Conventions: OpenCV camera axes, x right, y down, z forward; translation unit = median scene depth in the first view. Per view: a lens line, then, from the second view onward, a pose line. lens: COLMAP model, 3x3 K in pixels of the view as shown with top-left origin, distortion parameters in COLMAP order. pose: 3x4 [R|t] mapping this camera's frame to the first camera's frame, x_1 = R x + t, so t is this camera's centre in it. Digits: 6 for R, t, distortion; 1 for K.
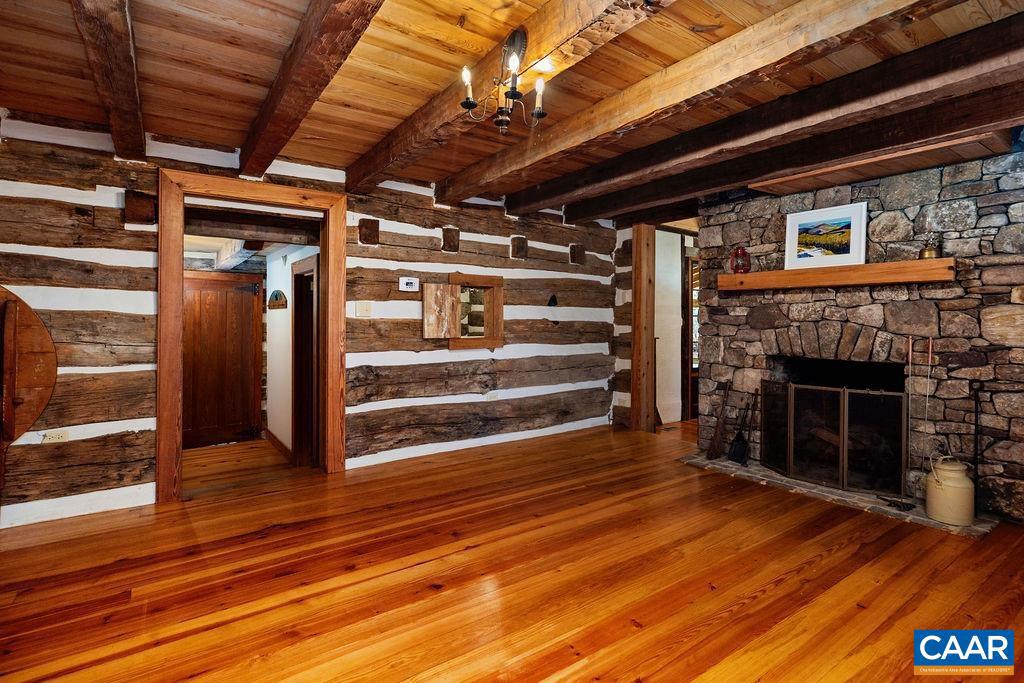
lens RADIAL K [[502.9, 0, 514.0], [0, 502.9, 334.1], [0, 0, 1]] dist [-0.002054, -0.000476]
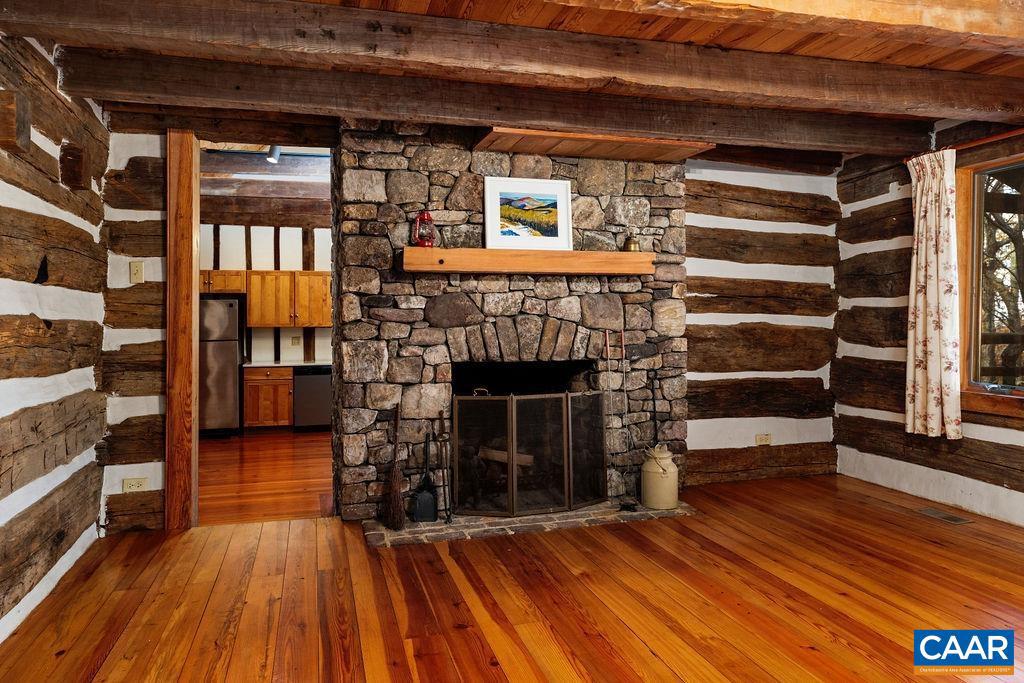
lens RADIAL K [[702.6, 0, 510.7], [0, 702.6, 333.3], [0, 0, 1]] dist [0.013369, 0.000385]
pose [[0.331743, -0.024382, 0.943055, -0.497241], [0.035890, 0.999268, 0.013210, -0.013084], [-0.942687, 0.029464, 0.332375, 0.667307]]
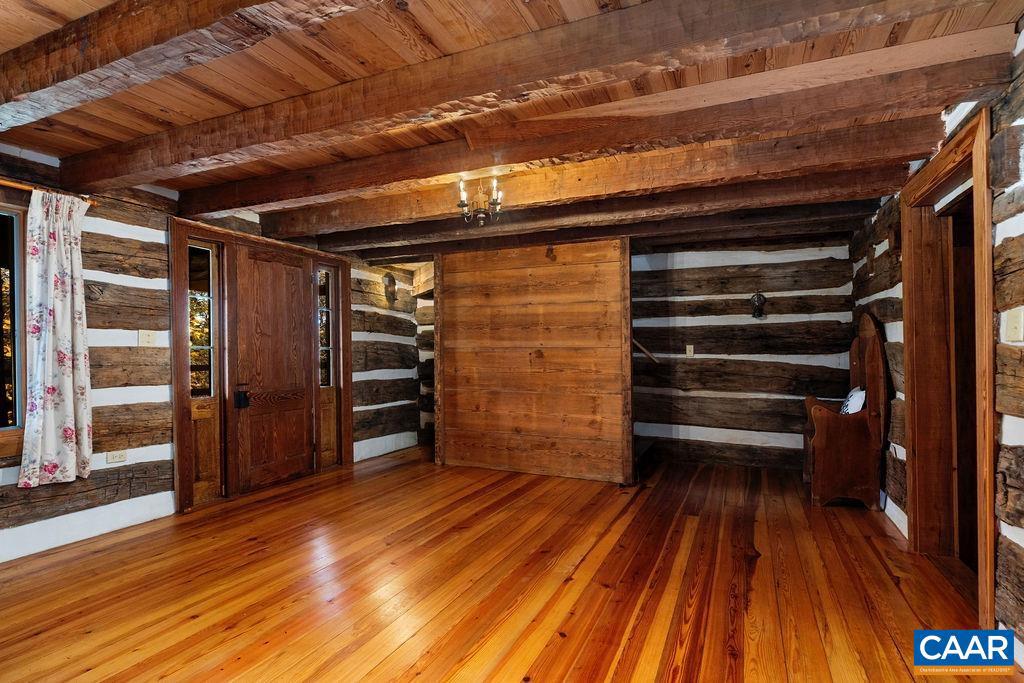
lens RADIAL K [[544.2, 0, 512.7], [0, 544.2, 348.7], [0, 0, 1]] dist [-0.001380, 0.000057]
pose [[-0.853737, -0.002886, -0.520696, 0.420605], [-0.009854, 0.999895, 0.010614, -0.030325], [0.520611, 0.014192, -0.853676, 1.369663]]
